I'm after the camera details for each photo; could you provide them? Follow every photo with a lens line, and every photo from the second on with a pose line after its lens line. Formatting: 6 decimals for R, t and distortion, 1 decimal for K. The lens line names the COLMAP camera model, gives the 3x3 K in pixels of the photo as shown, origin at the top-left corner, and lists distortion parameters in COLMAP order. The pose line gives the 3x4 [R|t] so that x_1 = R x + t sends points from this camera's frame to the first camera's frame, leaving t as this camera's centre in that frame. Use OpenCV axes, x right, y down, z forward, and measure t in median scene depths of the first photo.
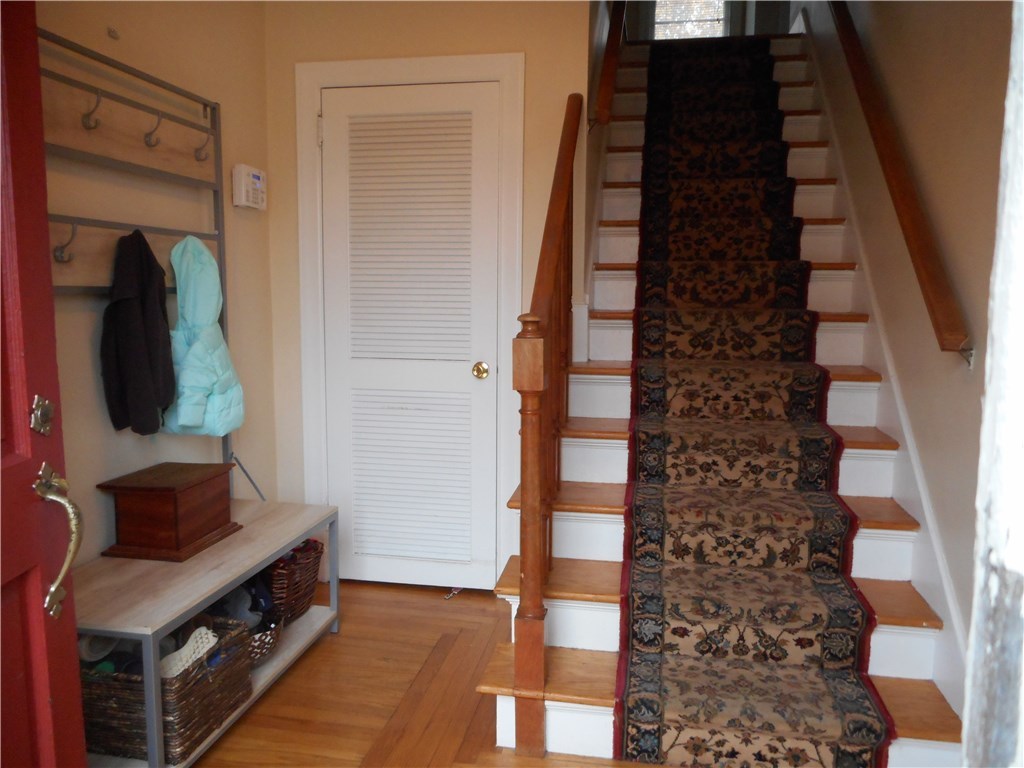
lens RADIAL K [[764.8, 0, 504.1], [0, 764.8, 386.1], [0, 0, 1]] dist [-0.001052, -0.004362]
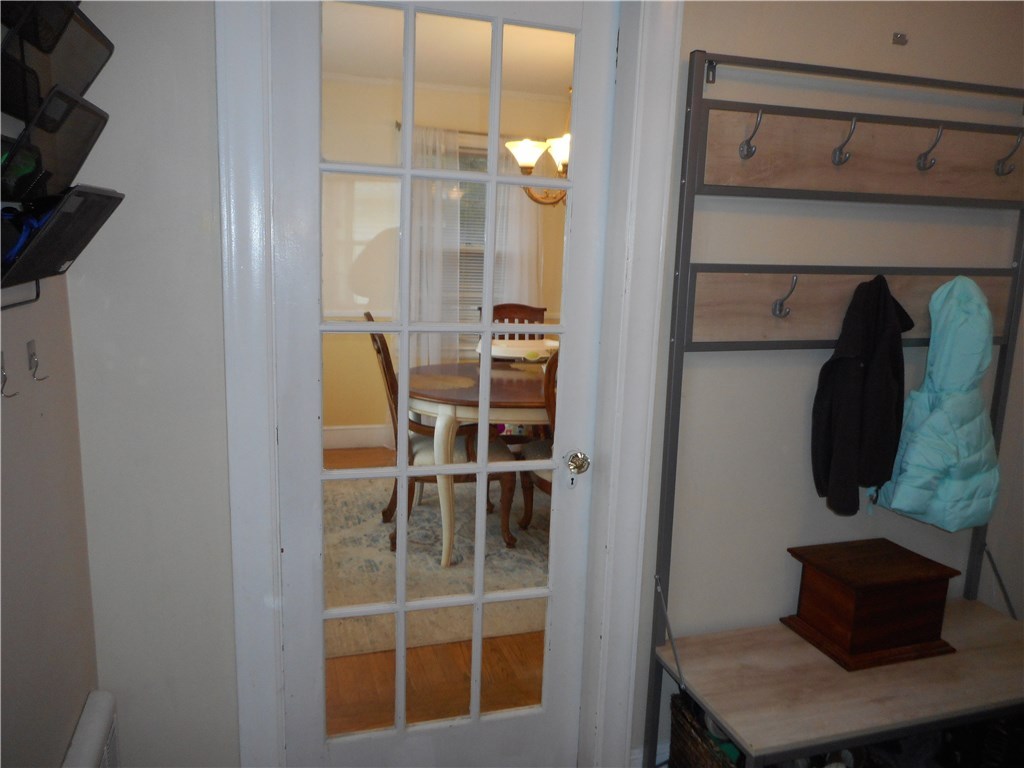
lens RADIAL K [[764.8, 0, 504.1], [0, 764.8, 386.1], [0, 0, 1]] dist [-0.001052, -0.004362]
pose [[0.477389, 0.172129, -0.861668, 0.064986], [-0.128388, 0.983765, 0.125389, -0.124306], [0.869262, 0.050768, 0.491738, 0.208249]]
